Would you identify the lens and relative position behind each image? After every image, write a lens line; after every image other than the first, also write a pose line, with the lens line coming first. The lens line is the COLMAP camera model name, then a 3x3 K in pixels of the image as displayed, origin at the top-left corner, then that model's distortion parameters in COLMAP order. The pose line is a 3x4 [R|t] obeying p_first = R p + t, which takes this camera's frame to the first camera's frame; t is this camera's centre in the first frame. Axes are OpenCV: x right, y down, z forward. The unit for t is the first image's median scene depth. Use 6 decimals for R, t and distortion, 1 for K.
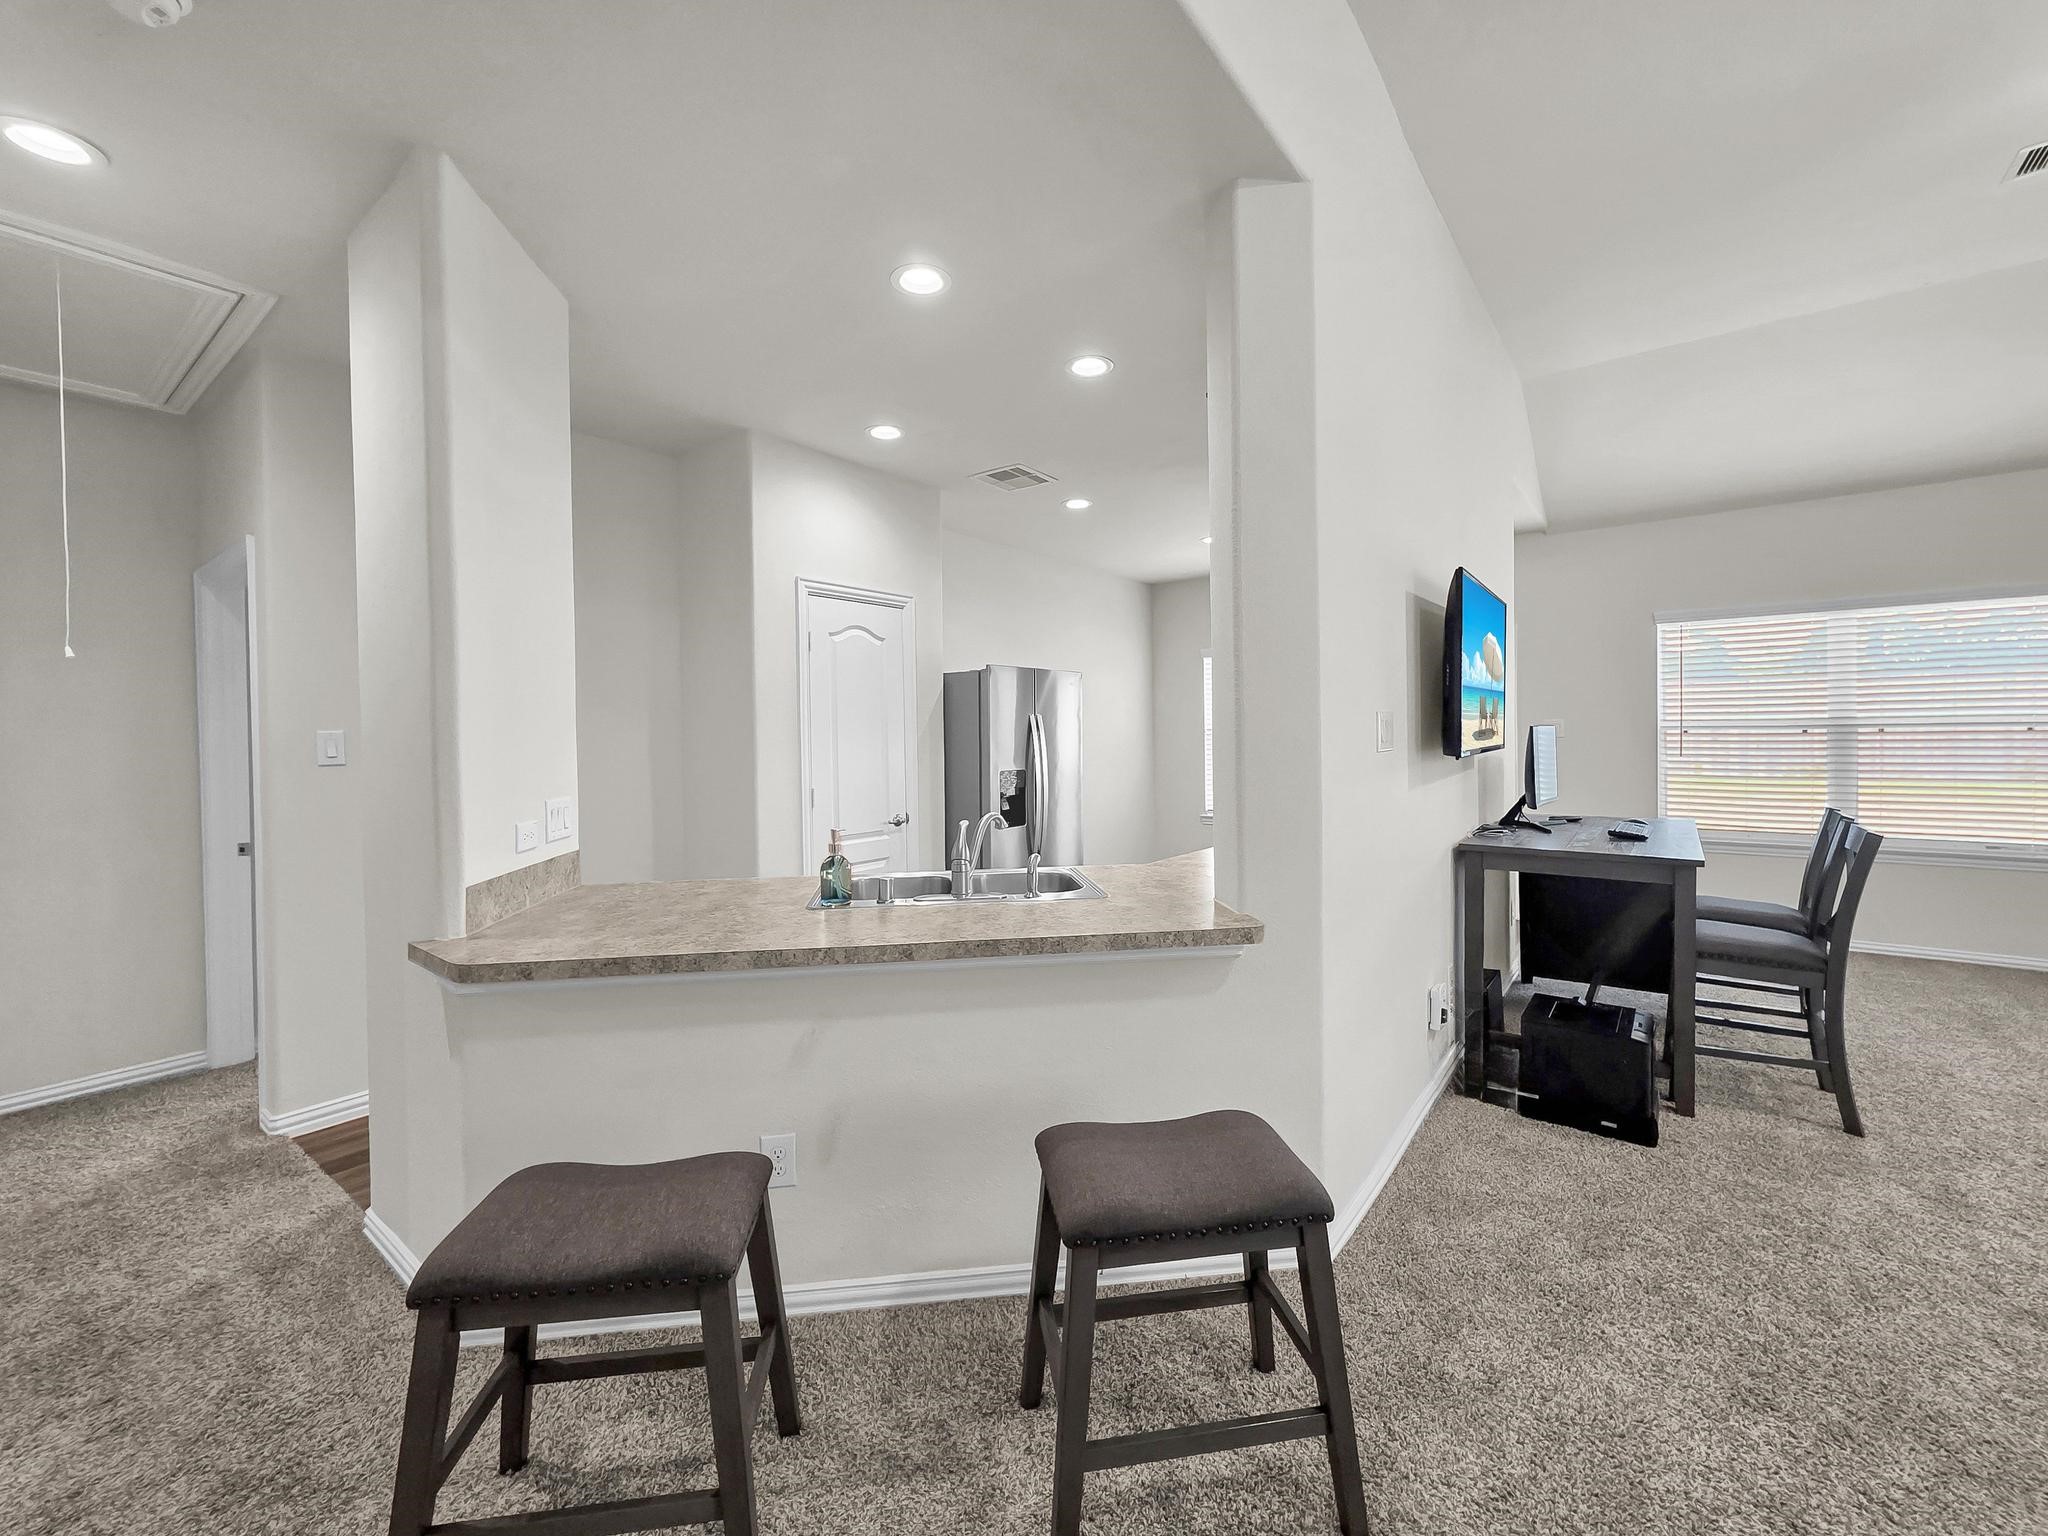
lens RADIAL K [[829.6, 0, 1068.3], [0, 829.6, 735.7], [0, 0, 1]] dist [-0.000616, 0.000444]
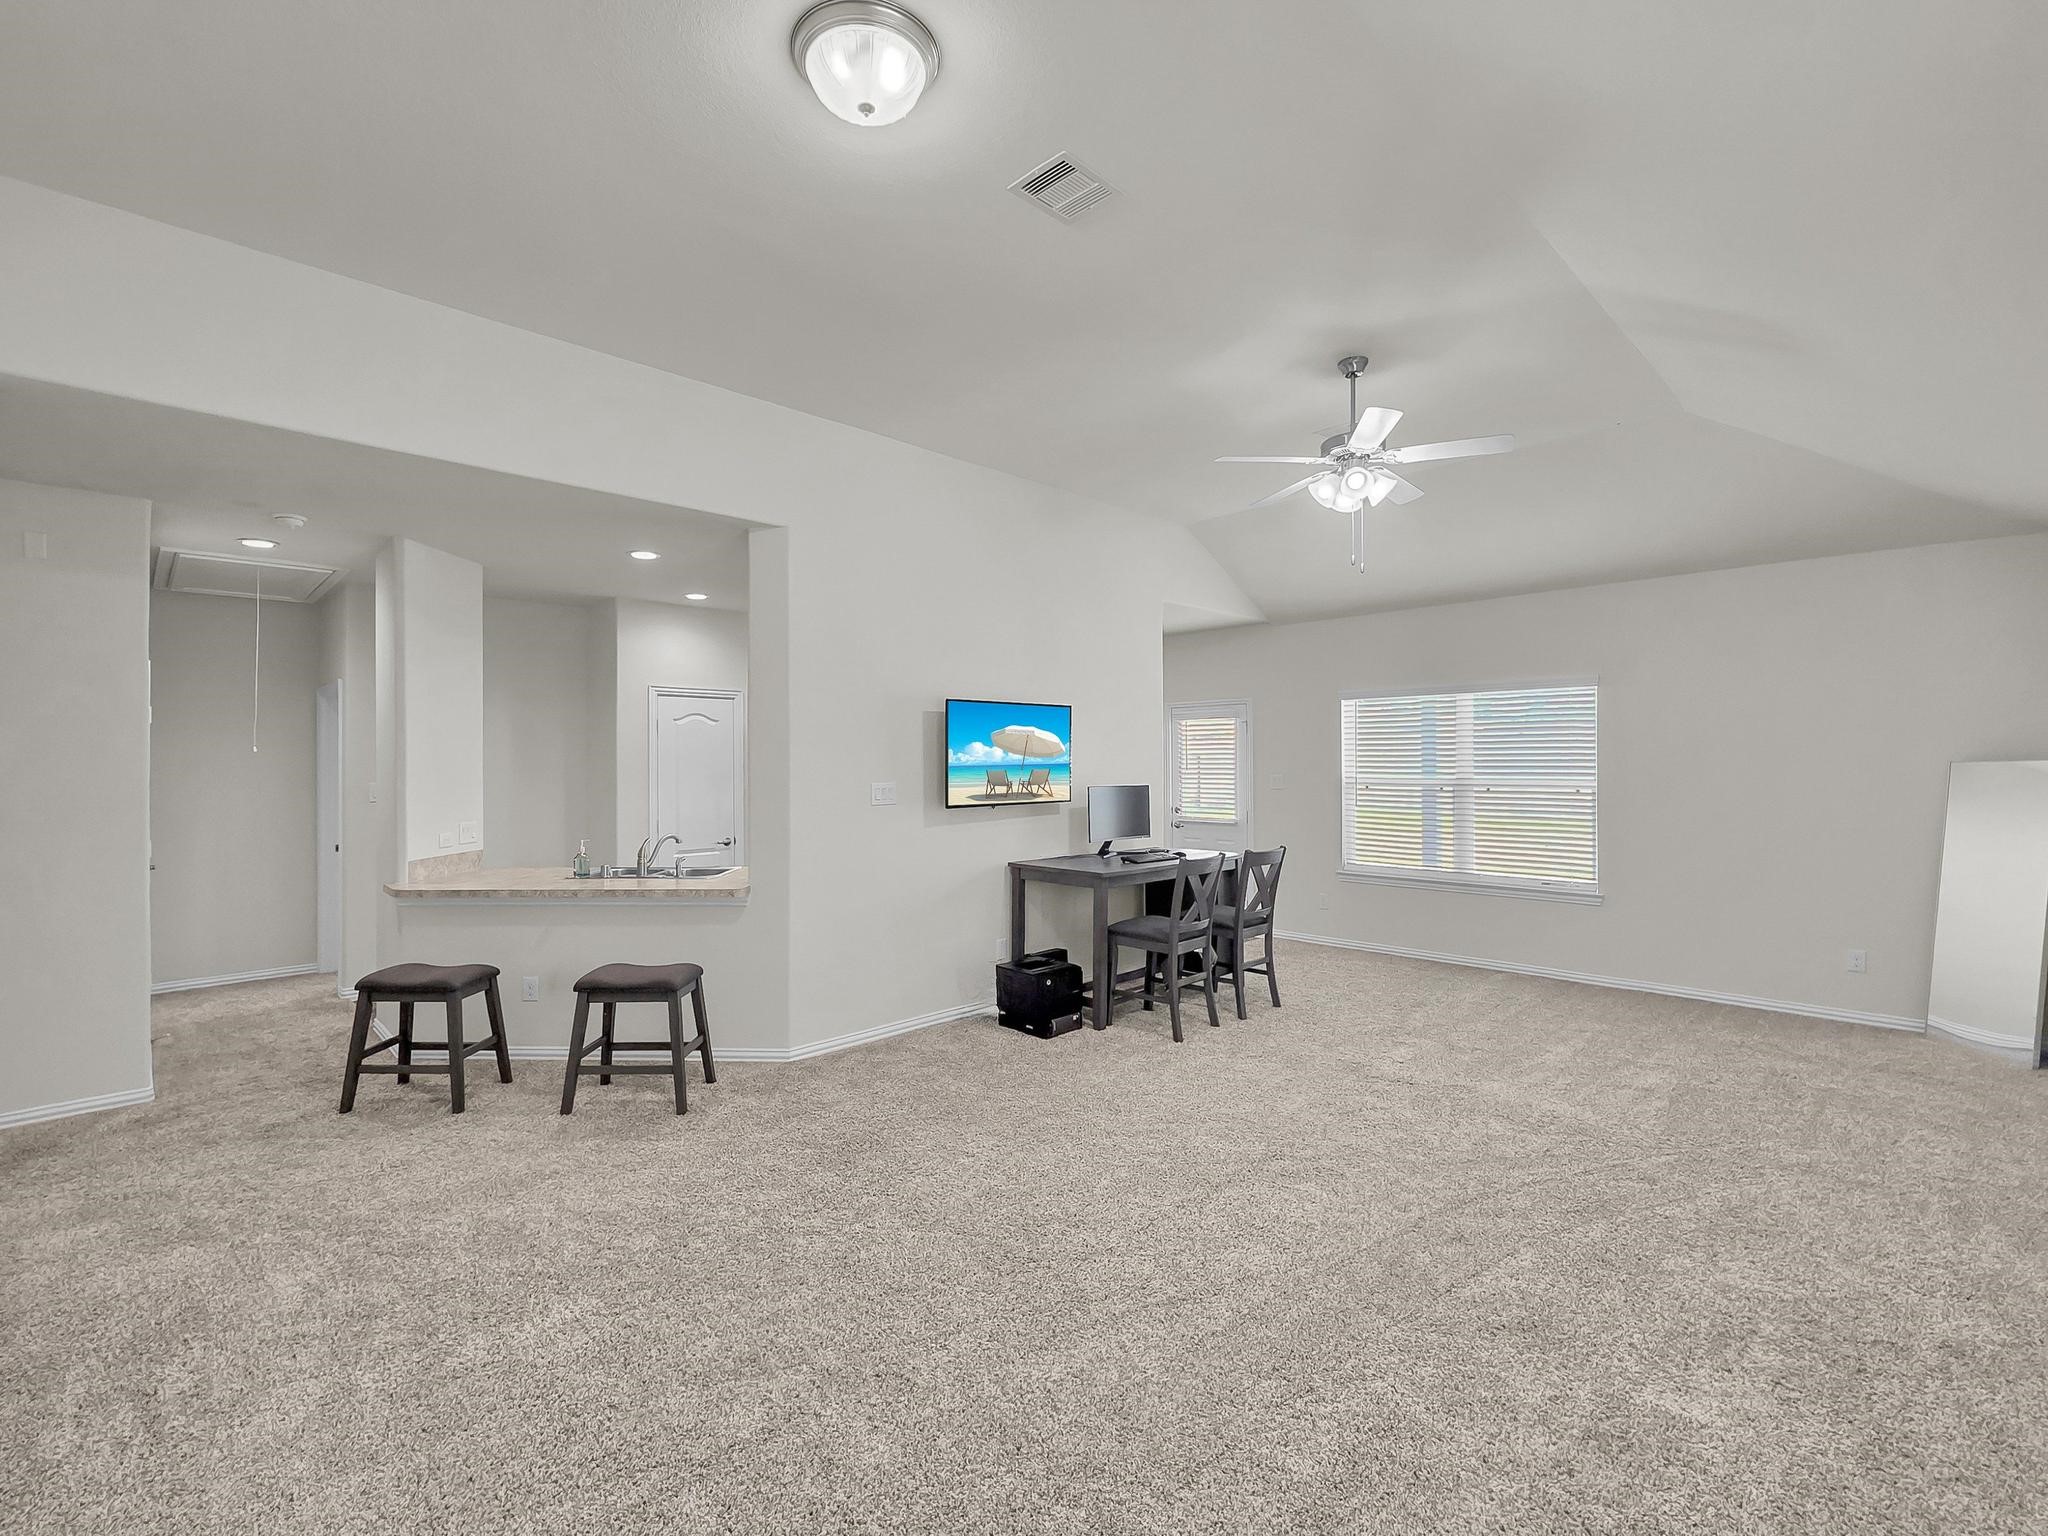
lens RADIAL K [[890.1, 0, 1019.1], [0, 890.1, 755.1], [0, 0, 1]] dist [0.012249, 0.000069]
pose [[0.987328, 0.008675, -0.158456, 0.911017], [-0.010244, 0.999906, -0.009091, -0.071905], [0.158363, 0.010599, 0.987324, -0.804369]]
